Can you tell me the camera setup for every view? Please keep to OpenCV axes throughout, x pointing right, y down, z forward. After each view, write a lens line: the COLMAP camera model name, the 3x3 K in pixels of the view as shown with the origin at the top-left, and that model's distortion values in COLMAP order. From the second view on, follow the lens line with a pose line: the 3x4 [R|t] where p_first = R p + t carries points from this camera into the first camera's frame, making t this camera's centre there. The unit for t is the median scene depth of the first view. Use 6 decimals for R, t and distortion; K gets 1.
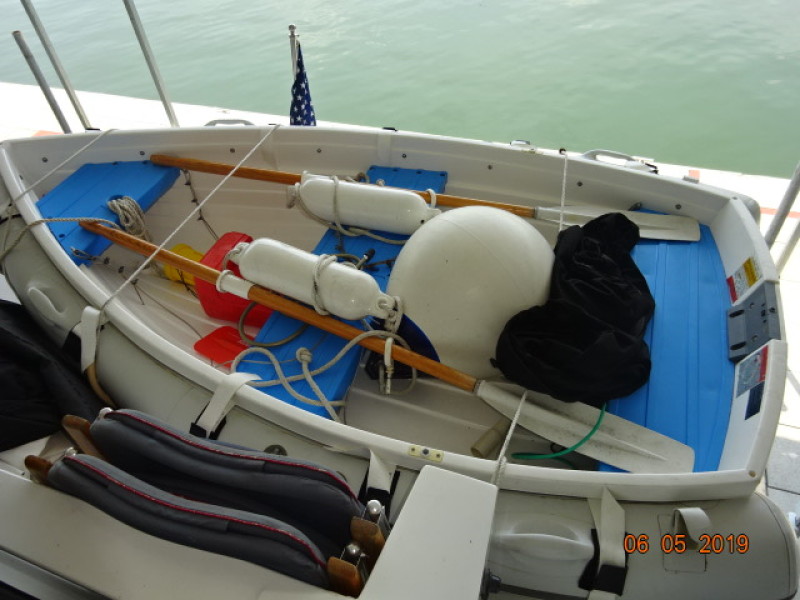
lens RADIAL K [[587.2, 0, 400.0], [0, 587.2, 300.0], [0, 0, 1]] dist [0.002451, -0.006679]
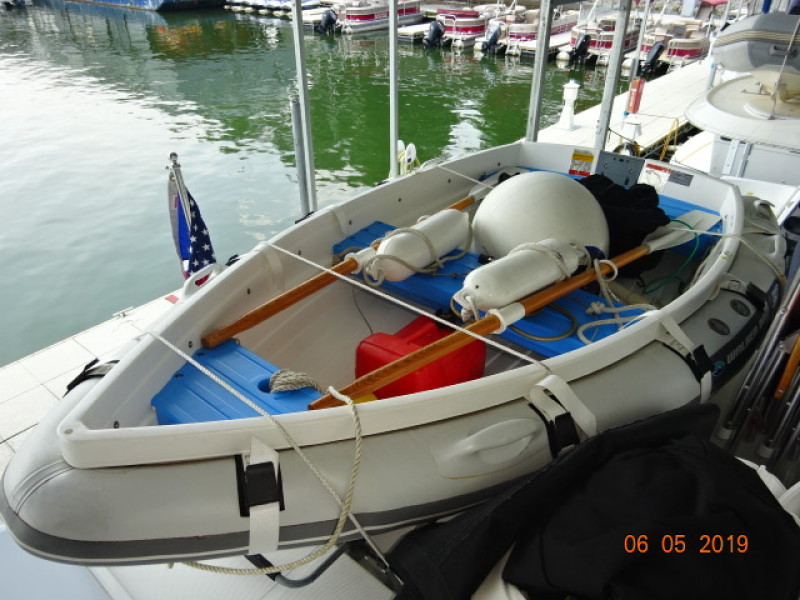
lens RADIAL K [[587.2, 0, 400.0], [0, 587.2, 300.0], [0, 0, 1]] dist [0.002451, -0.006679]
pose [[0.346147, -0.433674, 0.831931, -0.969418], [0.658176, 0.744172, 0.114074, -0.230887], [-0.668571, 0.508071, 0.543026, 0.519752]]
